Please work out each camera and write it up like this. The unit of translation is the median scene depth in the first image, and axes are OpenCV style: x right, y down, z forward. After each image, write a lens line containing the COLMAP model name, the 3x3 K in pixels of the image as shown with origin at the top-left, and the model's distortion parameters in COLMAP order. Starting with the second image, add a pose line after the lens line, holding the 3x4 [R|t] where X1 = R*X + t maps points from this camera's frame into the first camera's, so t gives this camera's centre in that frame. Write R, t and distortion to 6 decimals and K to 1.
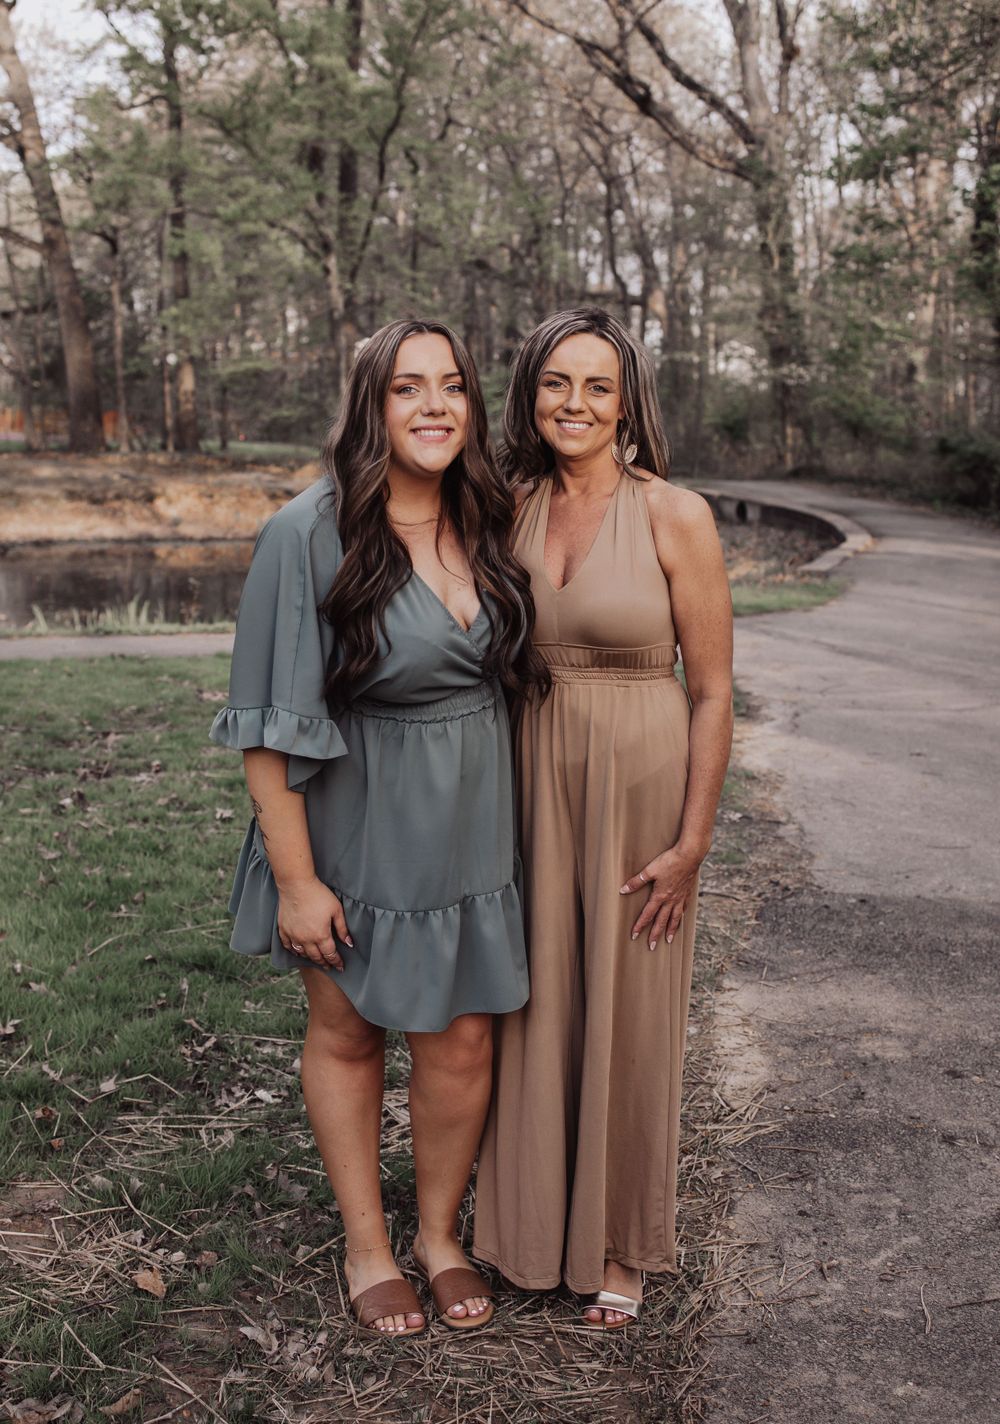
lens RADIAL K [[1635.0, 0, 500.0], [0, 1635.0, 712.0], [0, 0, 1]] dist [0.012062, -0.225037]
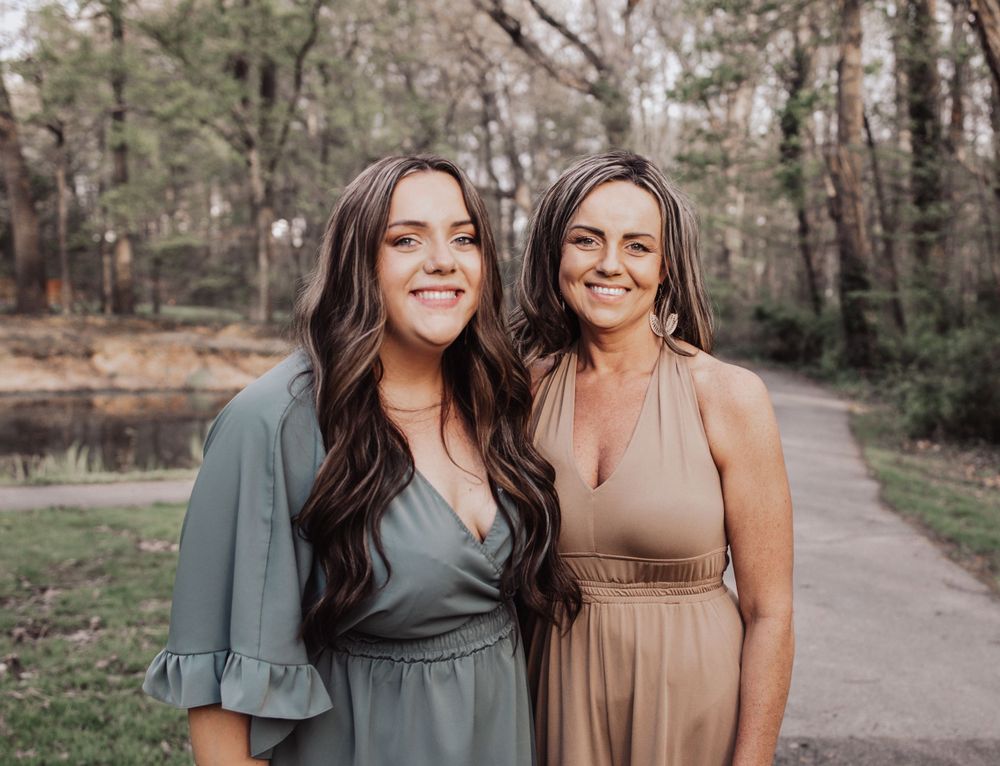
lens RADIAL K [[1119.5, 0, 555.6], [0, 1119.5, 384.4], [0, 0, 1]] dist [-0.030064, -0.066004]
pose [[0.983503, -0.006093, 0.180792, -0.036207], [0.023205, 0.995425, -0.092688, -0.032589], [-0.179400, 0.095354, 0.979144, 0.195156]]
